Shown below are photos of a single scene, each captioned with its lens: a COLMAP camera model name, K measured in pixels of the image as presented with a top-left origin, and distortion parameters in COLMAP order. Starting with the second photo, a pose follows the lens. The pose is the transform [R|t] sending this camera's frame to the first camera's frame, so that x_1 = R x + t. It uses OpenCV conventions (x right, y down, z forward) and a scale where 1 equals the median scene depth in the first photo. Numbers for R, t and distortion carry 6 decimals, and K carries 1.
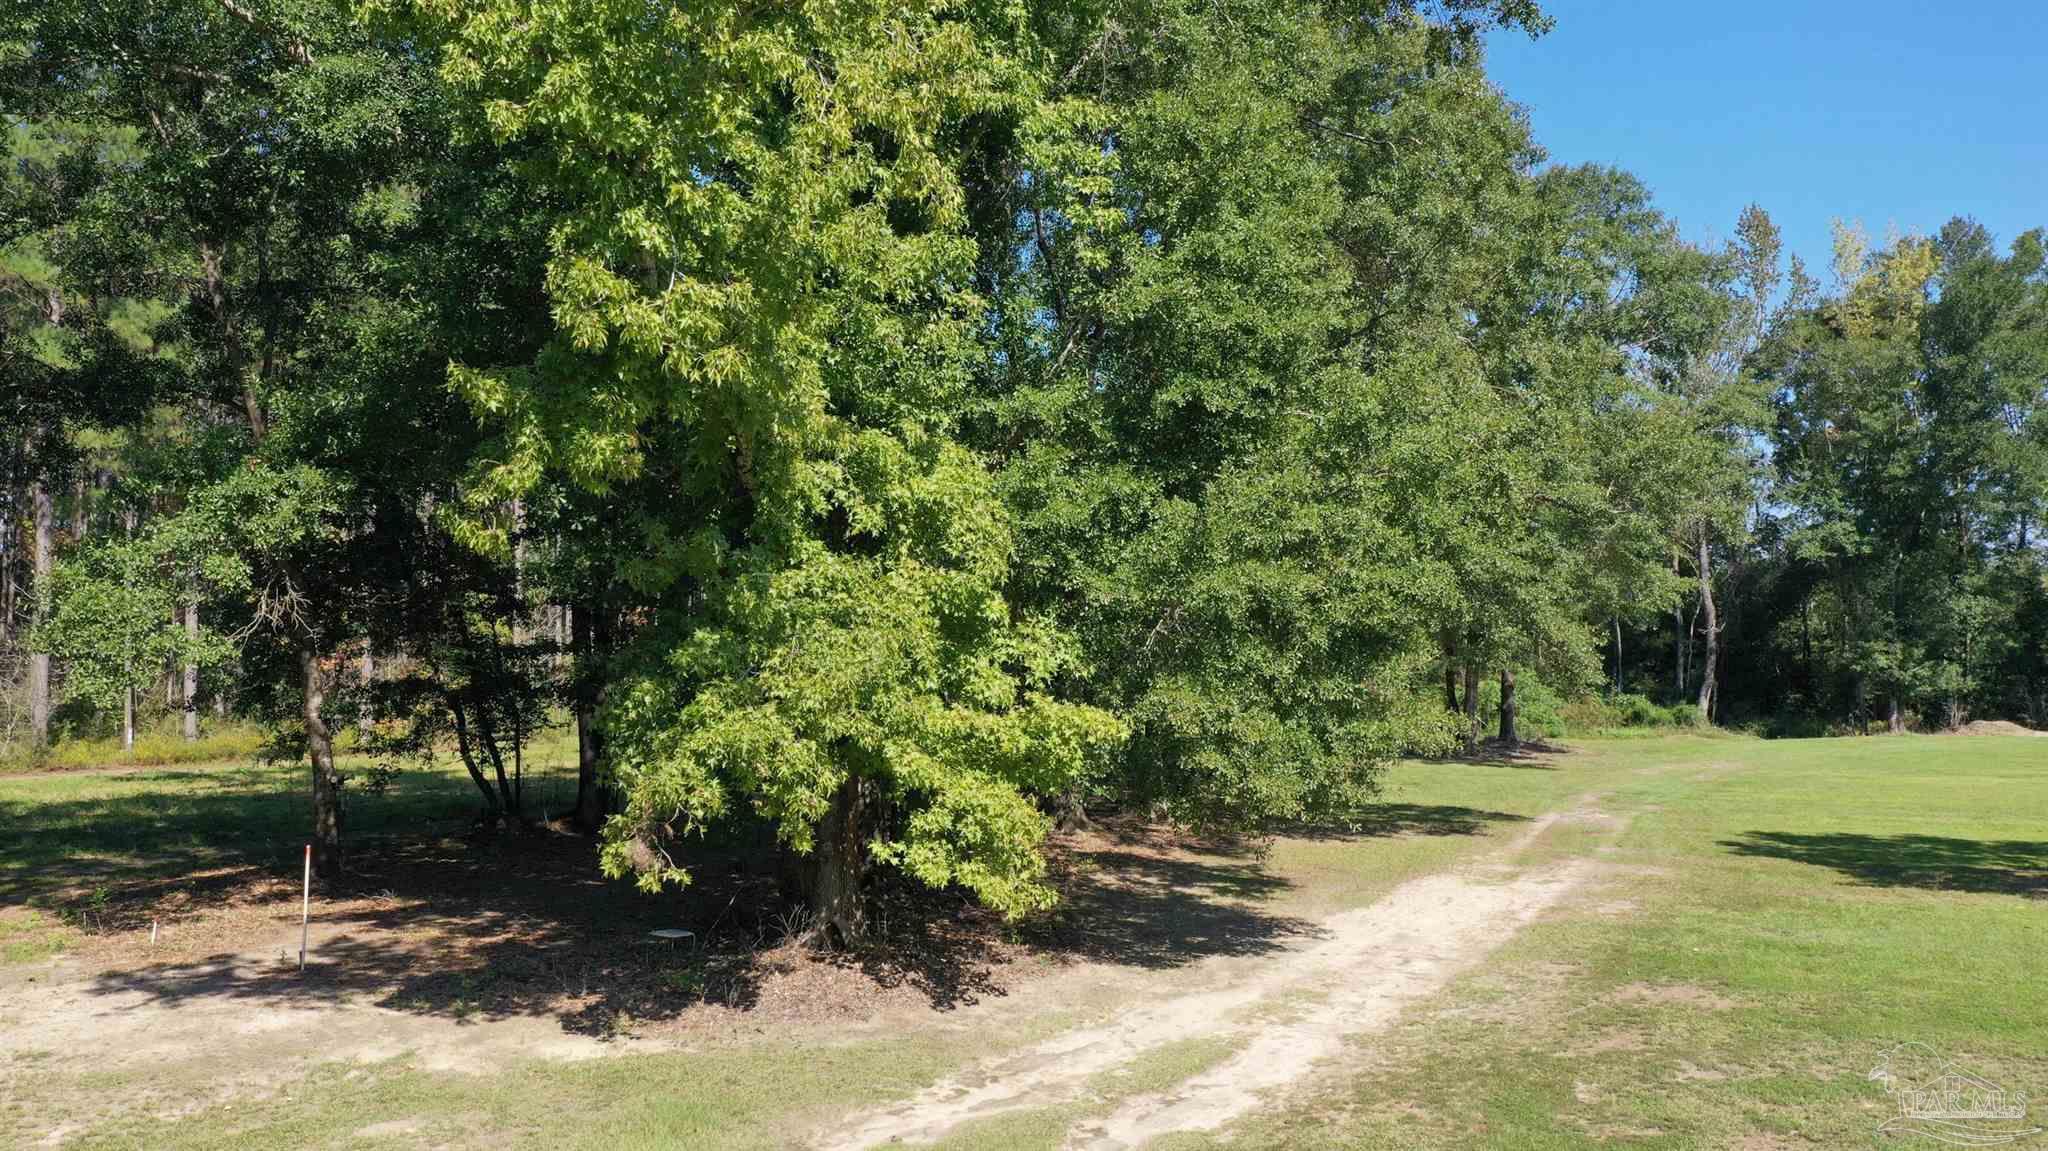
lens RADIAL K [[1638.6, 0, 1024.7], [0, 1638.6, 578.2], [0, 0, 1]] dist [0.017353, 0.017204]
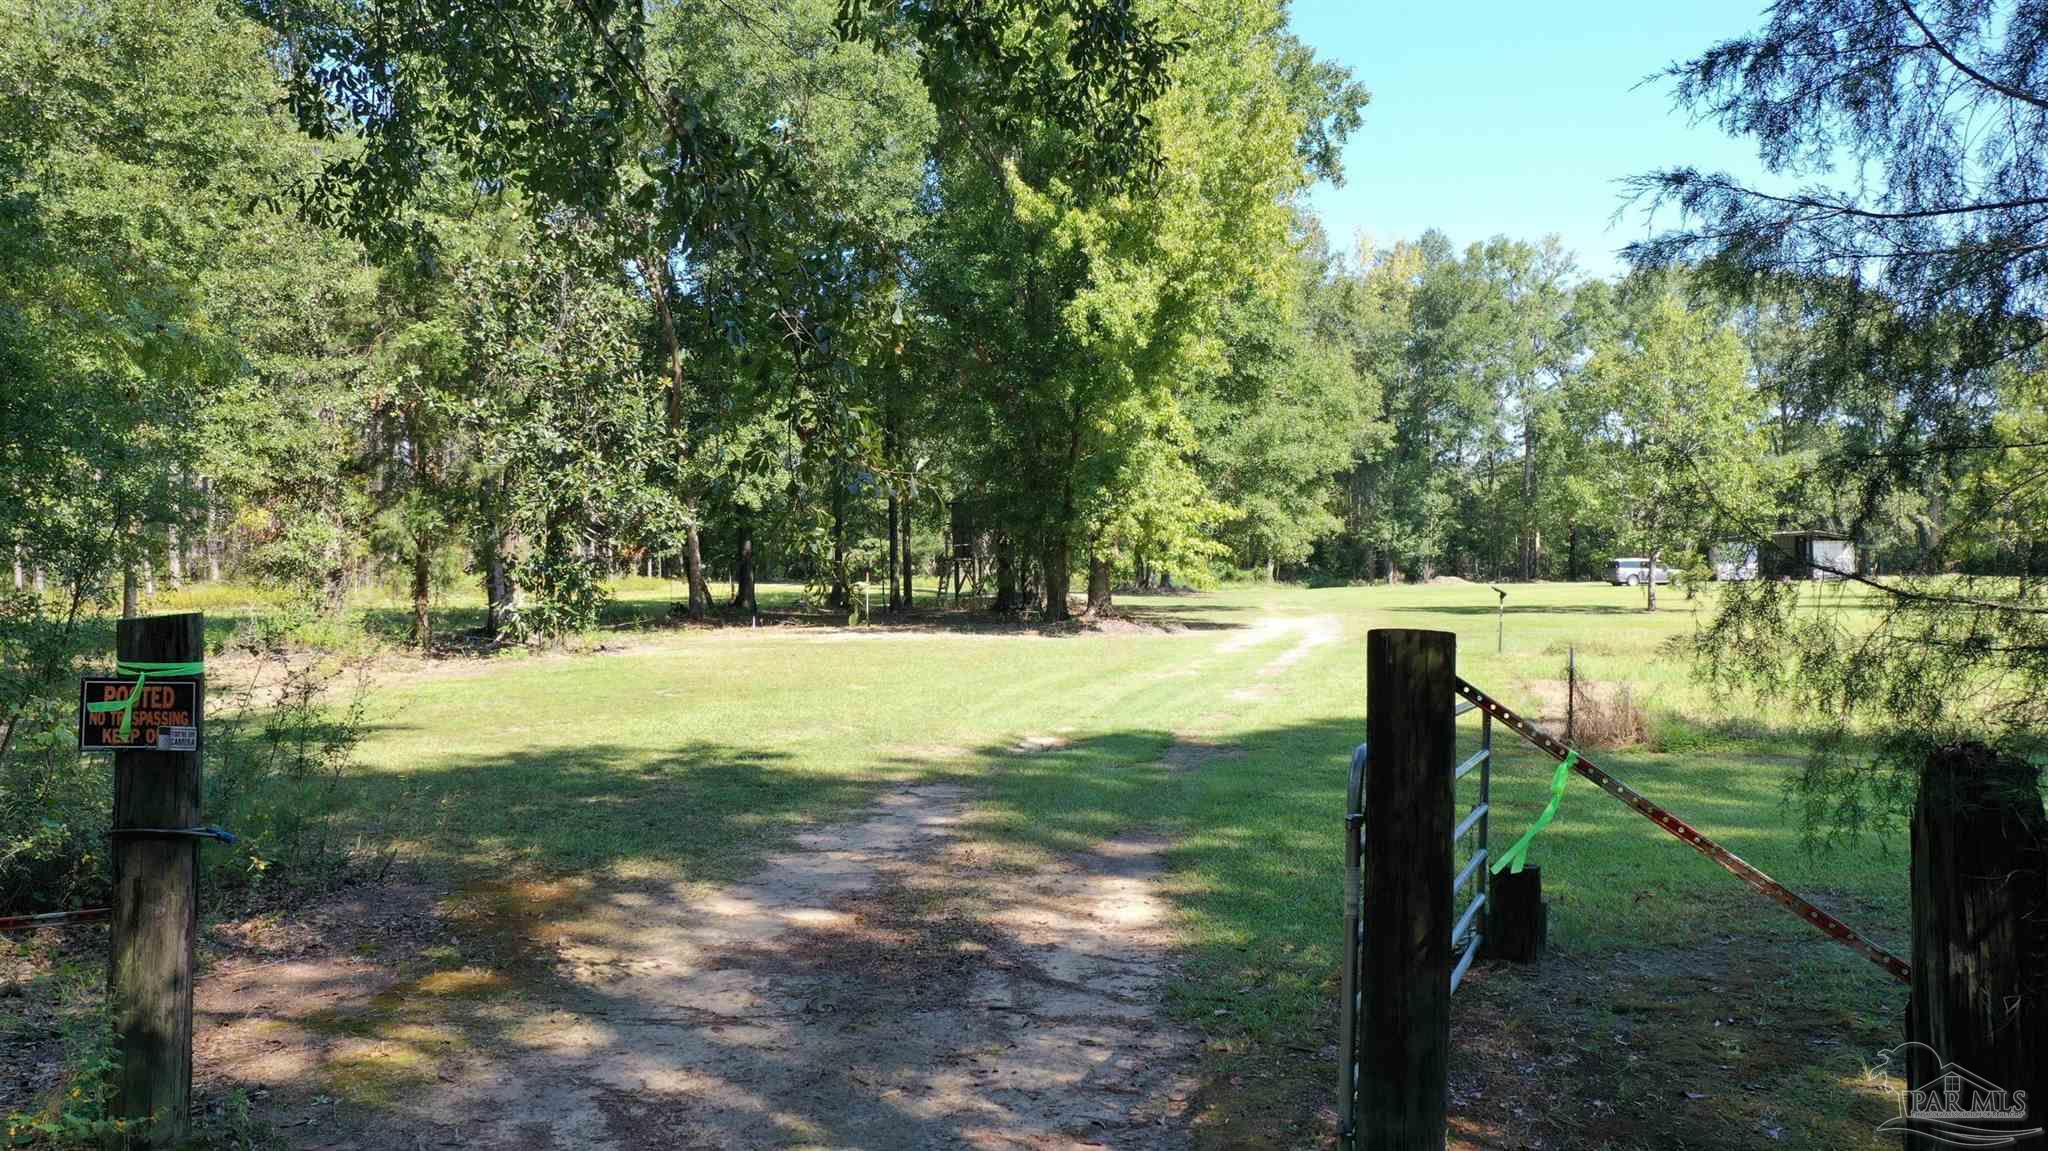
lens RADIAL K [[1638.6, 0, 1023.8], [0, 1638.6, 573.0], [0, 0, 1]] dist [0.017353, 0.017204]
pose [[0.950334, -0.003593, 0.311212, -0.233140], [-0.012360, 0.998709, 0.049273, 0.015335], [-0.310987, -0.050672, 0.949062, -0.277530]]
